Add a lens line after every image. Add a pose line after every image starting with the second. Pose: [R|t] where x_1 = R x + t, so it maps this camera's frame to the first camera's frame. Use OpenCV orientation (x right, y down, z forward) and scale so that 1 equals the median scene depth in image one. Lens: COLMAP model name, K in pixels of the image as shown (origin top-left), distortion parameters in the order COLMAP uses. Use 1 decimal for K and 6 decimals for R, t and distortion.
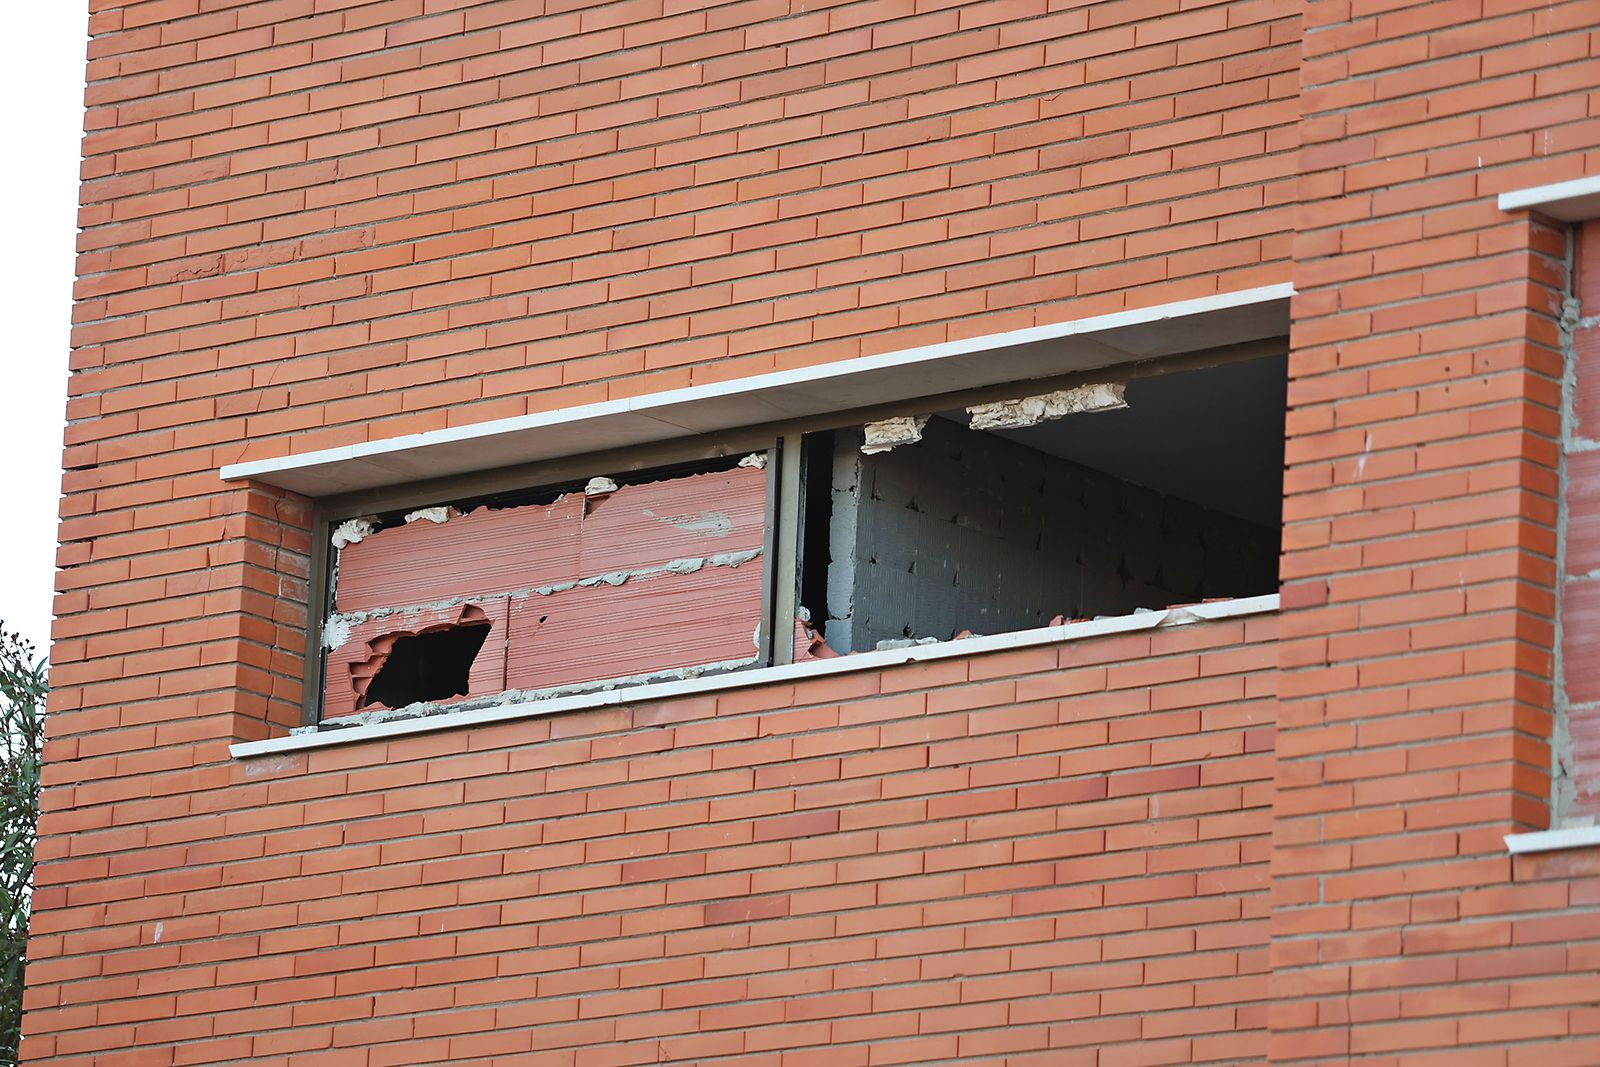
lens RADIAL K [[8878.4, 0, 800.0], [0, 8878.4, 533.5], [0, 0, 1]] dist [-0.116476, -5.707096]
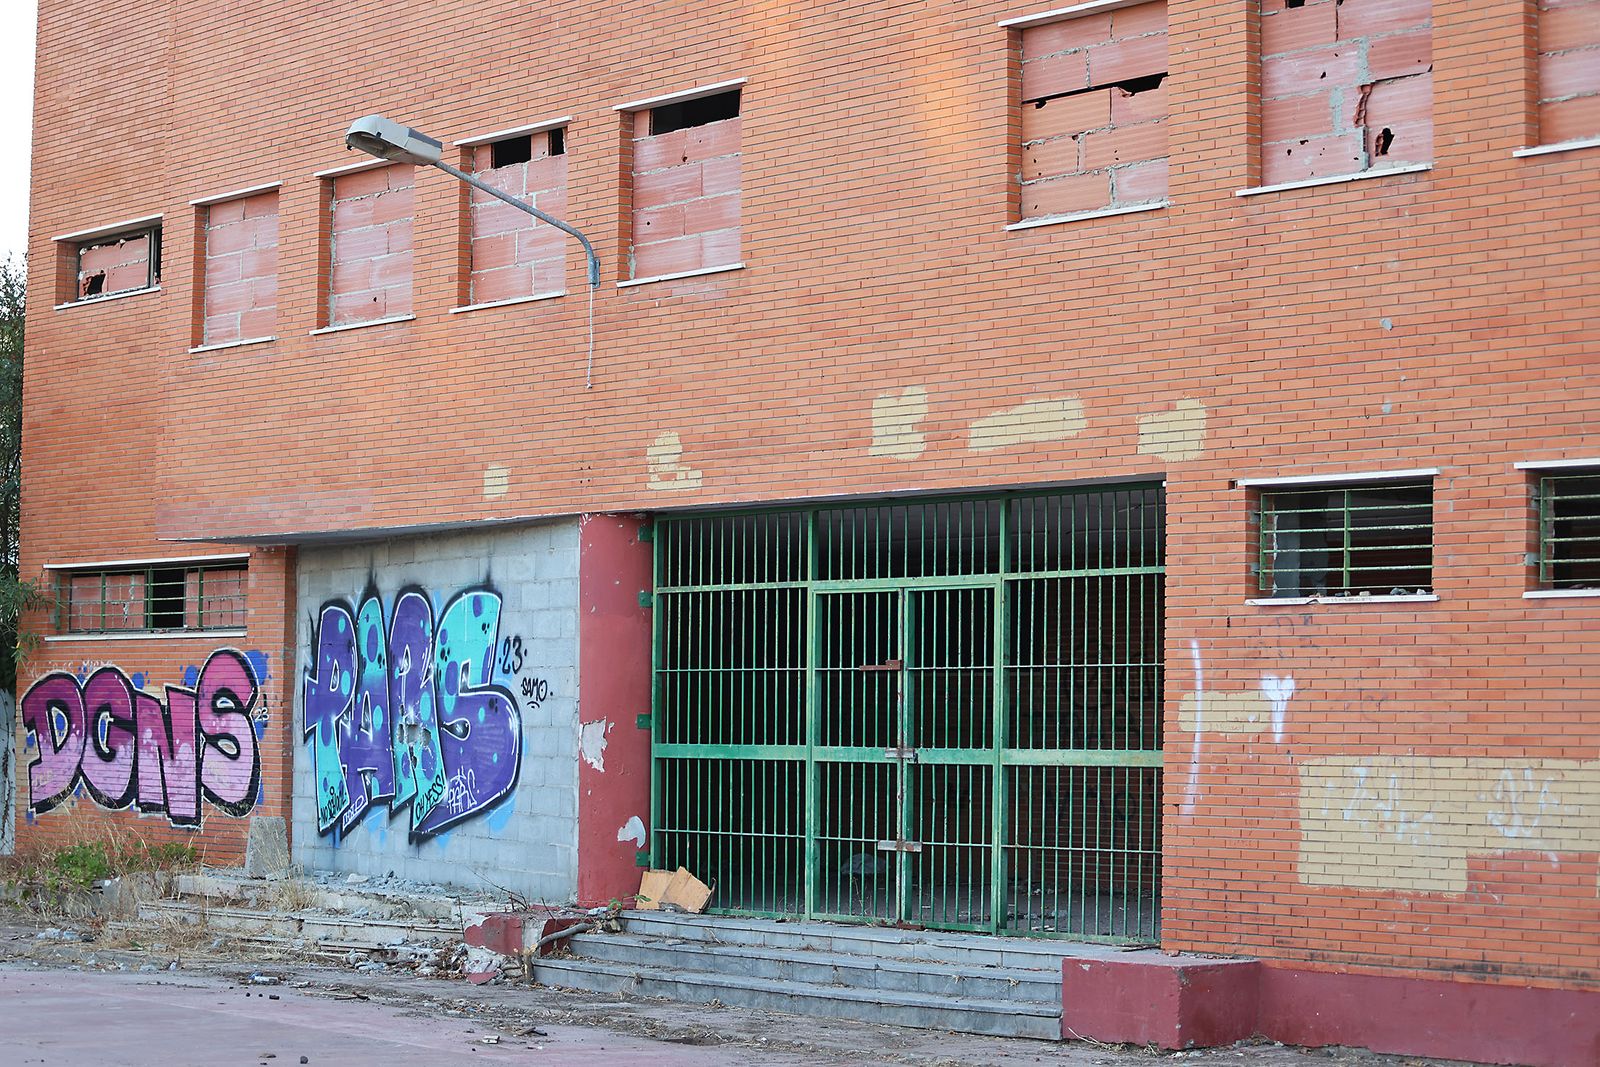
lens RADIAL K [[3475.1, 0, 800.0], [0, 3475.1, 533.5], [0, 0, 1]] dist [-0.300653, 0.506635]
pose [[0.985615, -0.042516, -0.163573, 0.537772], [0.070652, 0.982864, 0.170253, -0.120107], [0.153531, -0.179361, 0.971729, -0.516968]]
